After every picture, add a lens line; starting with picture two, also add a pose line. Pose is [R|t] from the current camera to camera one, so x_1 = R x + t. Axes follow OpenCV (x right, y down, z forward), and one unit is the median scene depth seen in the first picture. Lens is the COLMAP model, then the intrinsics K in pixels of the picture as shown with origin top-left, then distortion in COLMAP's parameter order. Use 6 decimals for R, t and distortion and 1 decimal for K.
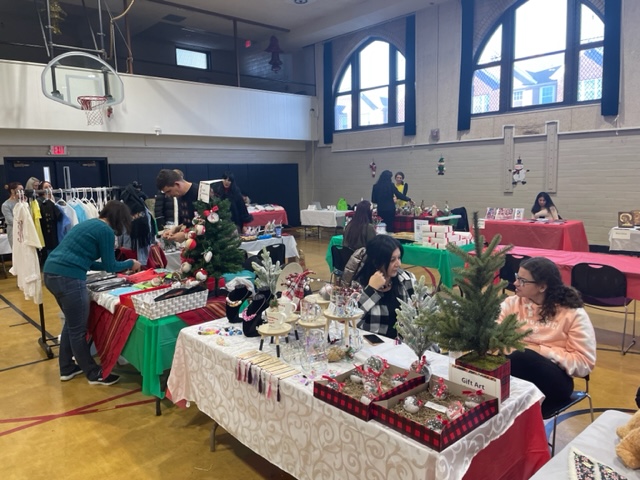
lens RADIAL K [[474.7, 0, 313.4], [0, 474.7, 212.6], [0, 0, 1]] dist [0.001902, -0.001243]
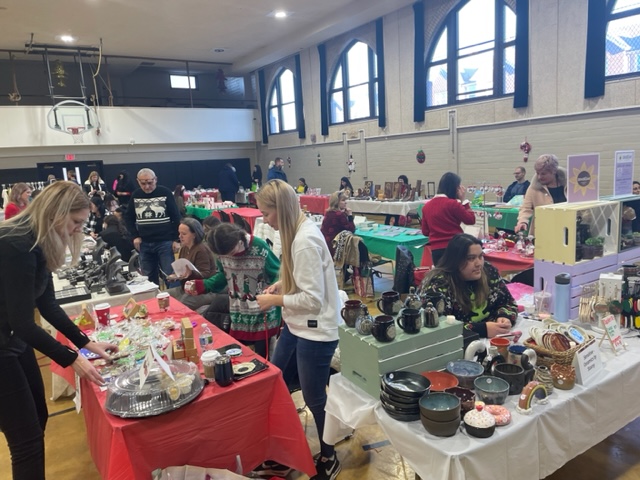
lens RADIAL K [[482.7, 0, 320.0], [0, 482.7, 240.0], [0, 0, 1]] dist [0.096529, -0.120726]
pose [[0.987991, -0.005145, -0.154428, 0.512903], [0.018593, 0.996142, 0.085765, 0.019633], [0.153391, -0.087607, 0.984274, -0.492907]]
